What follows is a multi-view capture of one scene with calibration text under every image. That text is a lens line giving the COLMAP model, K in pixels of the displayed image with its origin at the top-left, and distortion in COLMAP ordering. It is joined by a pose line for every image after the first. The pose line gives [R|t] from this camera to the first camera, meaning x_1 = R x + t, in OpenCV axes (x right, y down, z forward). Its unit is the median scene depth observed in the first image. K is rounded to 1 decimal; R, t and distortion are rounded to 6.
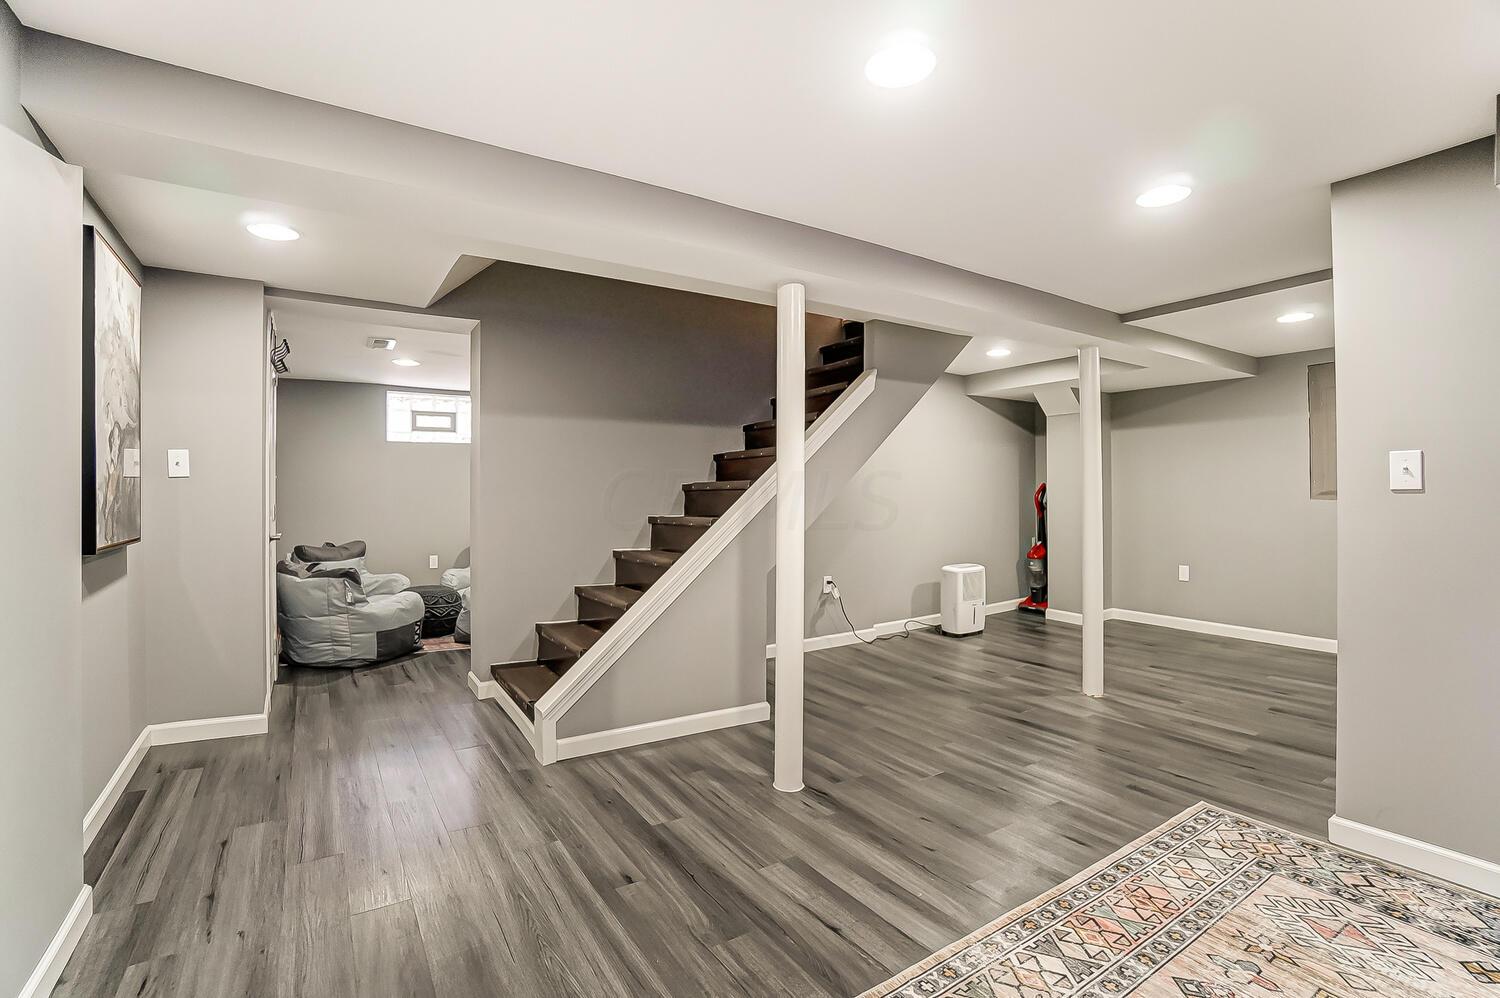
lens RADIAL K [[678.1, 0, 750.0], [0, 678.1, 499.0], [0, 0, 1]] dist [-0.000856, 0.013873]
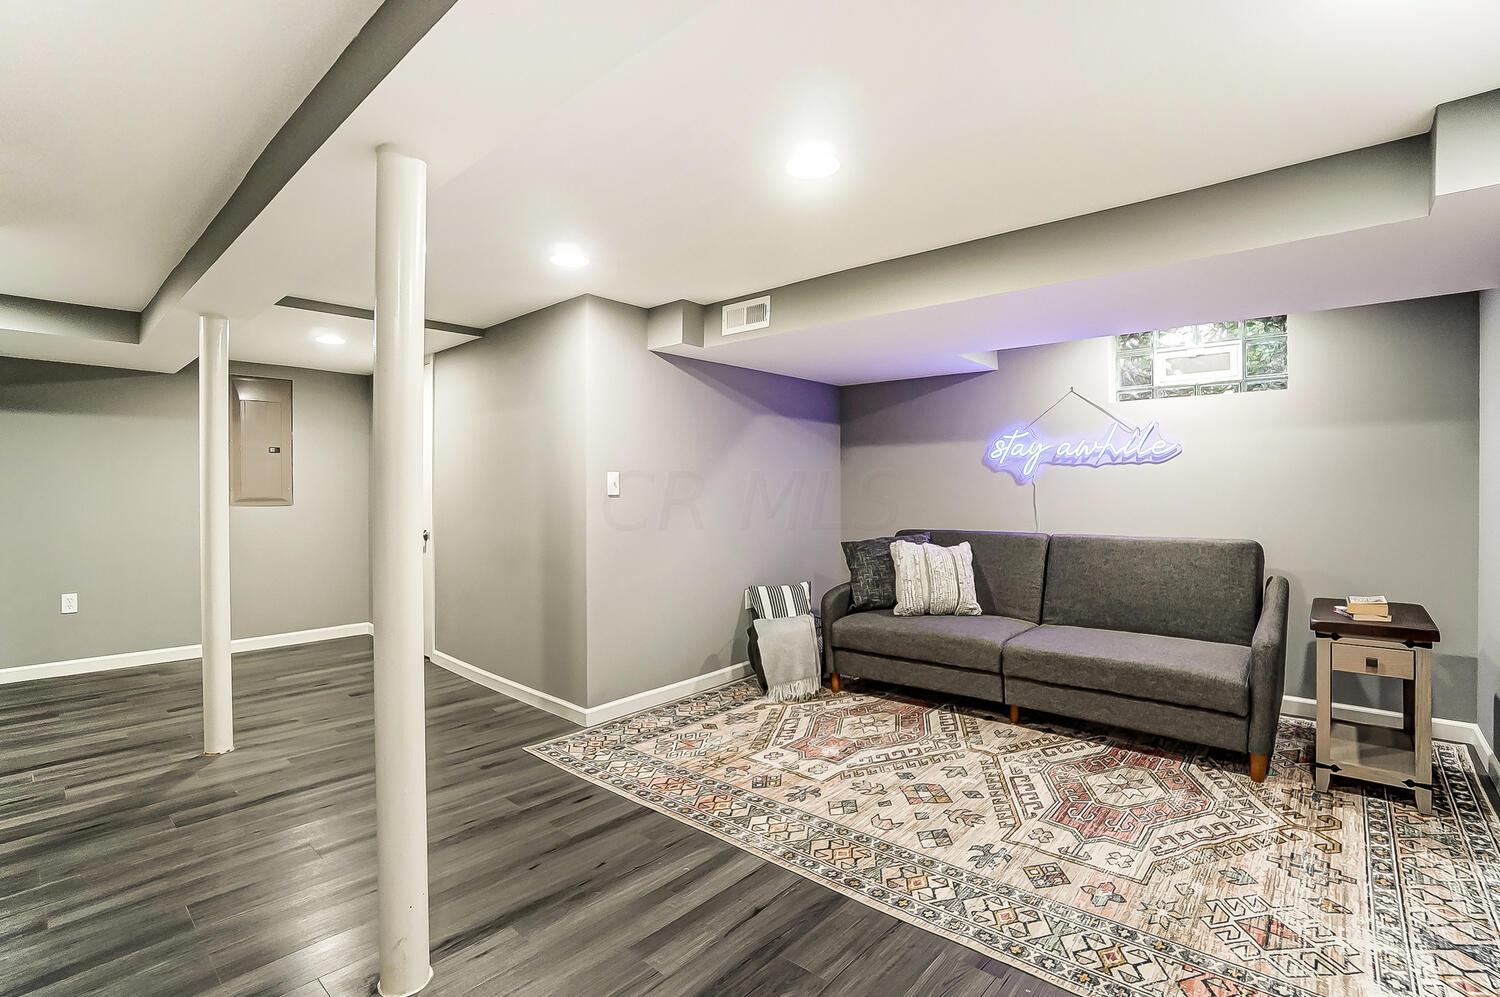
lens RADIAL K [[696.2, 0, 750.0], [0, 696.2, 498.5], [0, 0, 1]] dist [-0.001507, -0.000084]
pose [[-0.246459, 0.005427, 0.969138, -0.789472], [0.006912, 0.999969, -0.003842, 0.002346], [-0.969129, 0.005751, -0.246488, 1.098488]]
